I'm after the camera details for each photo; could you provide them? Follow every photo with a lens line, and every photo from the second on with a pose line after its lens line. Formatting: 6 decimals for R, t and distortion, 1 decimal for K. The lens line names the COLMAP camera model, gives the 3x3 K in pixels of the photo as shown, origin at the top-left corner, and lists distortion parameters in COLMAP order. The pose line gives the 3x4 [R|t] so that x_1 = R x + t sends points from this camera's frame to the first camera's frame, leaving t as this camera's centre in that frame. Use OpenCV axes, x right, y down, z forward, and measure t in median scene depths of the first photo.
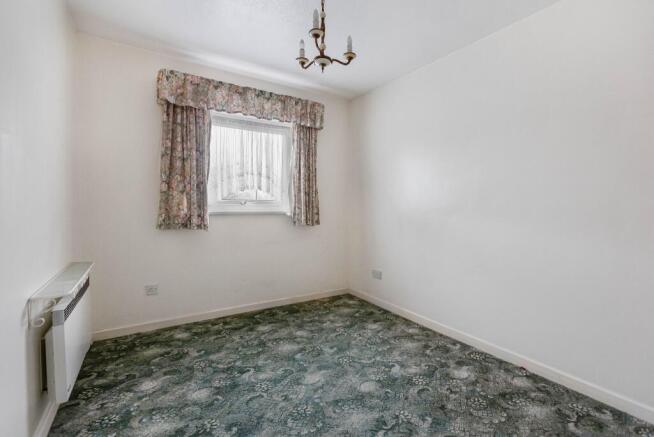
lens RADIAL K [[294.5, 0, 327.0], [0, 294.5, 218.5], [0, 0, 1]] dist [0.014096, 0.000268]
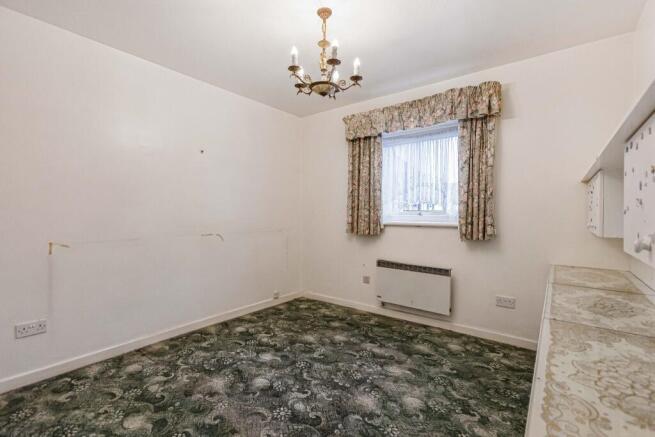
lens RADIAL K [[295.8, 0, 331.3], [0, 295.8, 189.8], [0, 0, 1]] dist [0.020394, 0.000265]
pose [[0.348060, -0.090771, -0.933068, 0.553442], [-0.049063, 0.992174, -0.114822, 0.002073], [0.936188, 0.085744, 0.340882, 0.355887]]
